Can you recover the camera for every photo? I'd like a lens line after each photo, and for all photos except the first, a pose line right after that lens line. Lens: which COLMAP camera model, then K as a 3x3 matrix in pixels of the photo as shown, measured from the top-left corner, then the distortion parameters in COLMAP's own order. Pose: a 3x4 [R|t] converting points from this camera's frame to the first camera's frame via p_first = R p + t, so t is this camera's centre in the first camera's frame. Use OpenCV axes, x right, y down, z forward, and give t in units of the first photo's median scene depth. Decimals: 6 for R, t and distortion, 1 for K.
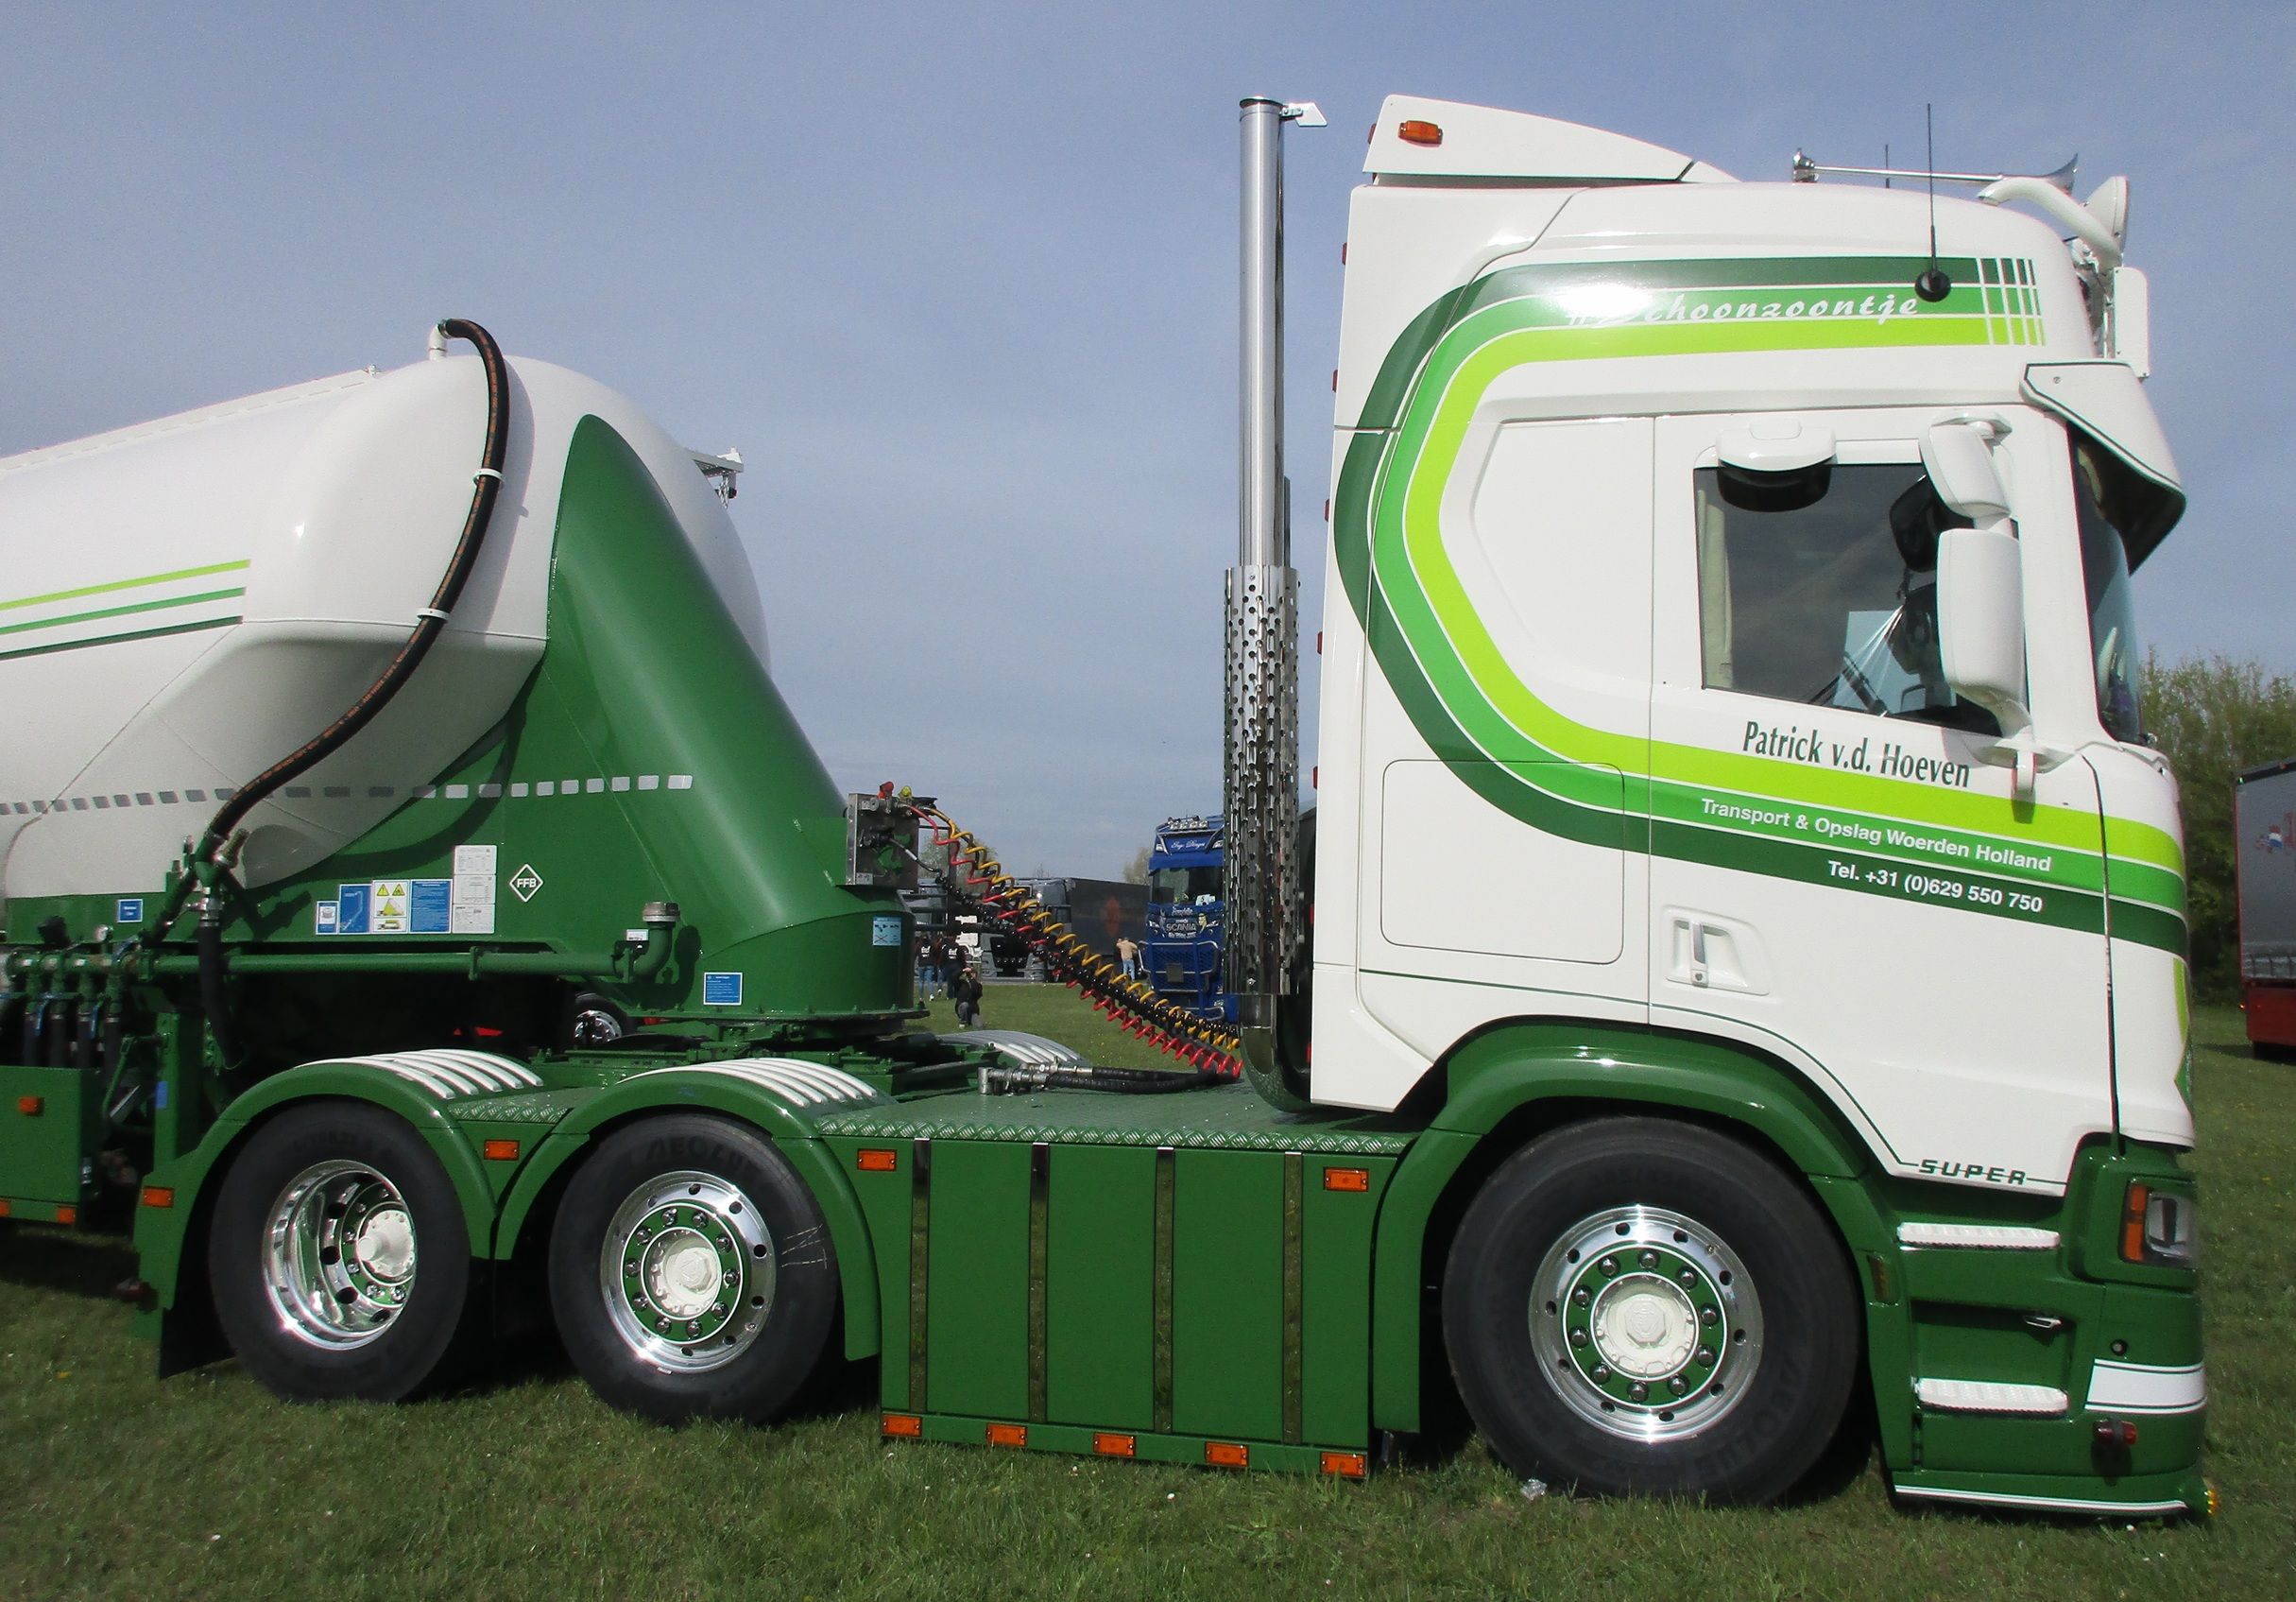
lens RADIAL K [[2009.7, 0, 1148.0], [0, 2009.7, 801.0], [0, 0, 1]] dist [0.011526, -0.003686]
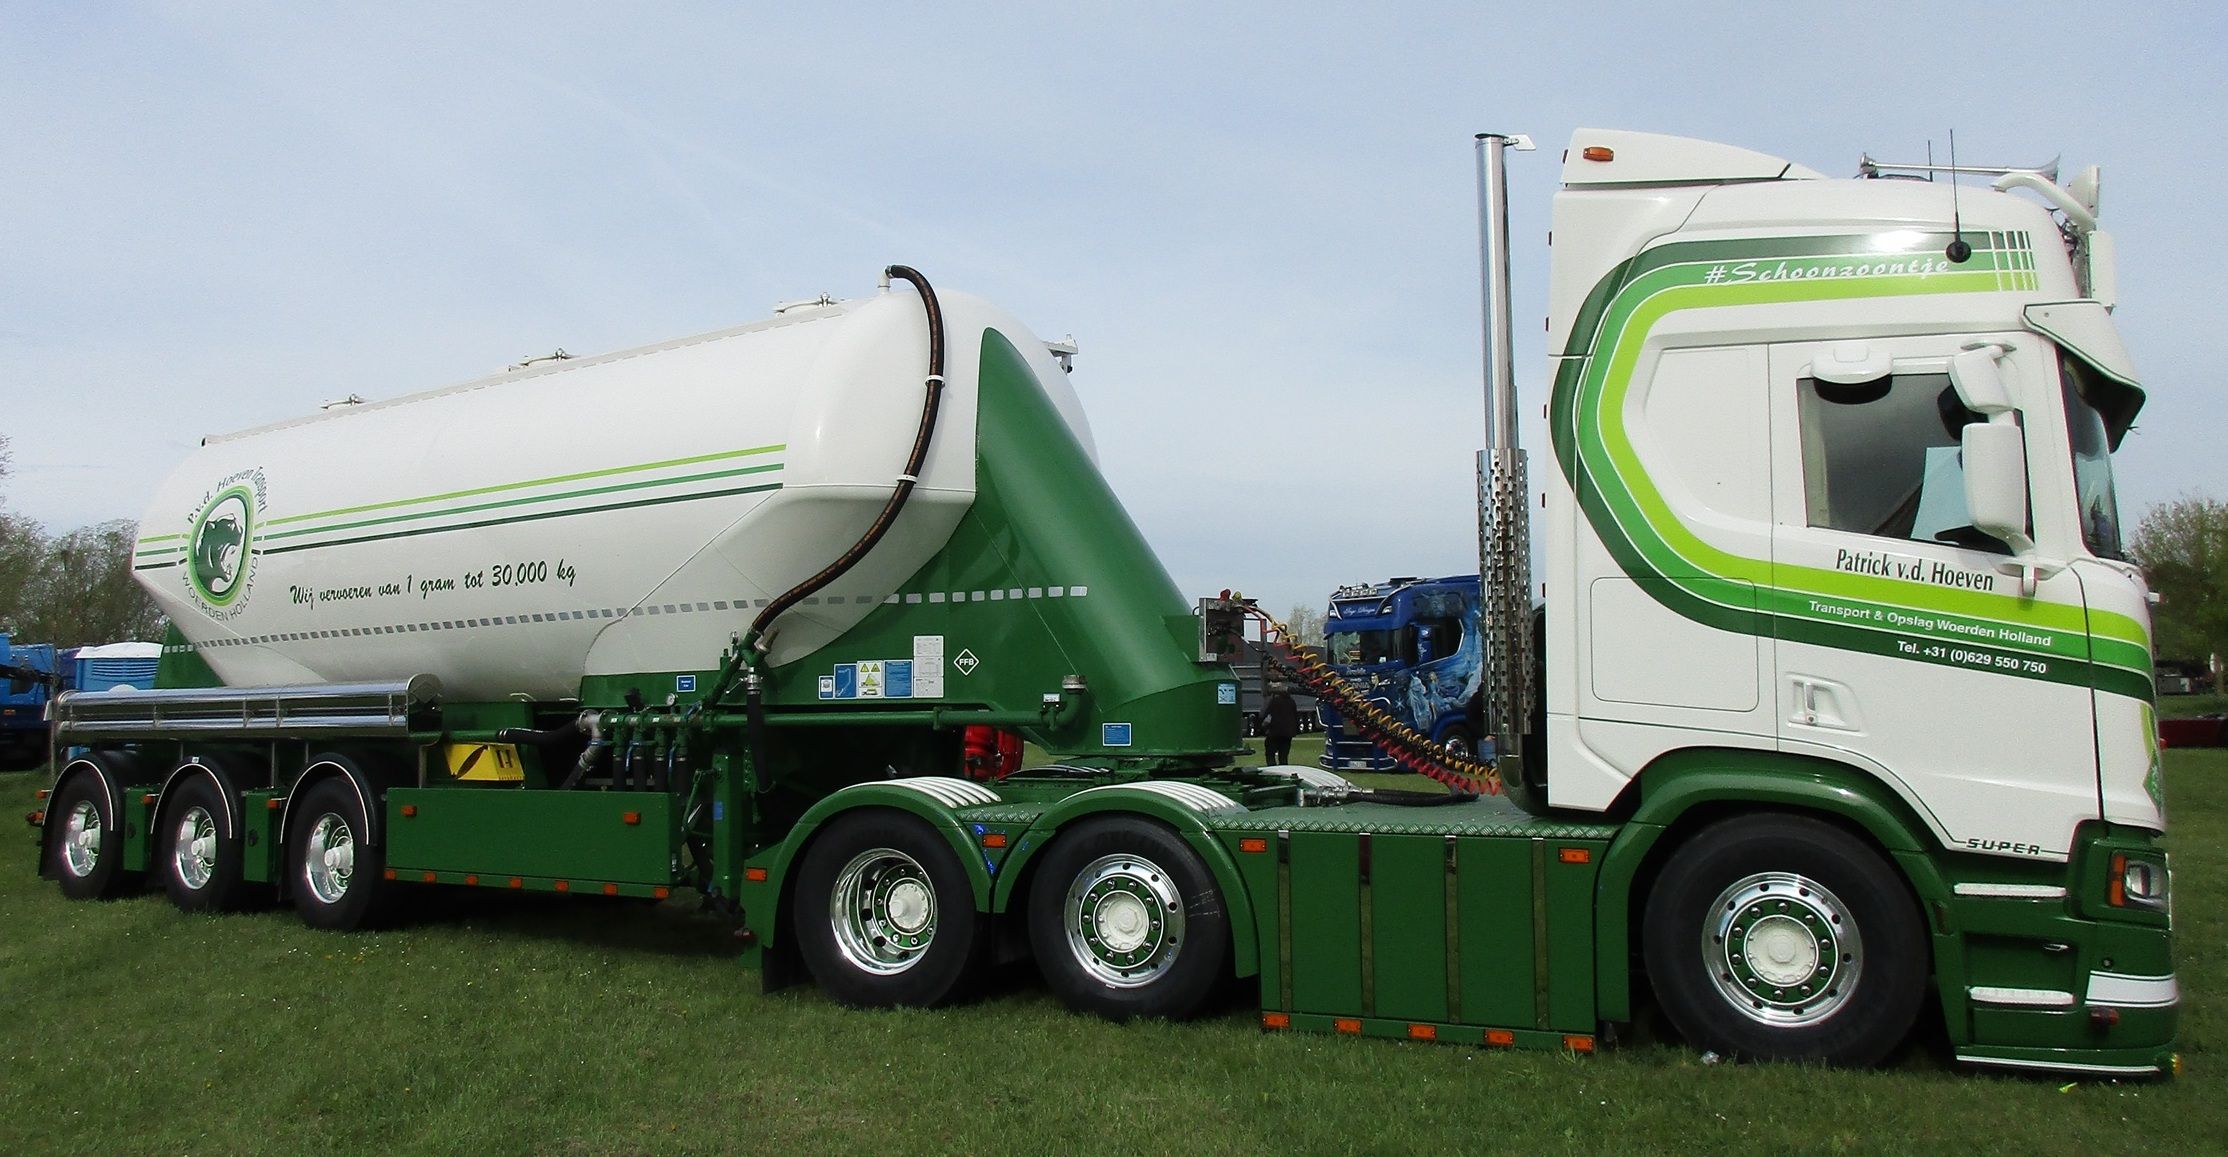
lens RADIAL K [[2209.5, 0, 916.9], [0, 2209.5, 444.7], [0, 0, 1]] dist [-0.008456, -0.013372]
pose [[0.989315, -0.026250, -0.143410, -0.142230], [0.020127, 0.998829, -0.043984, -0.057019], [0.144397, 0.040627, 0.988685, -0.715499]]
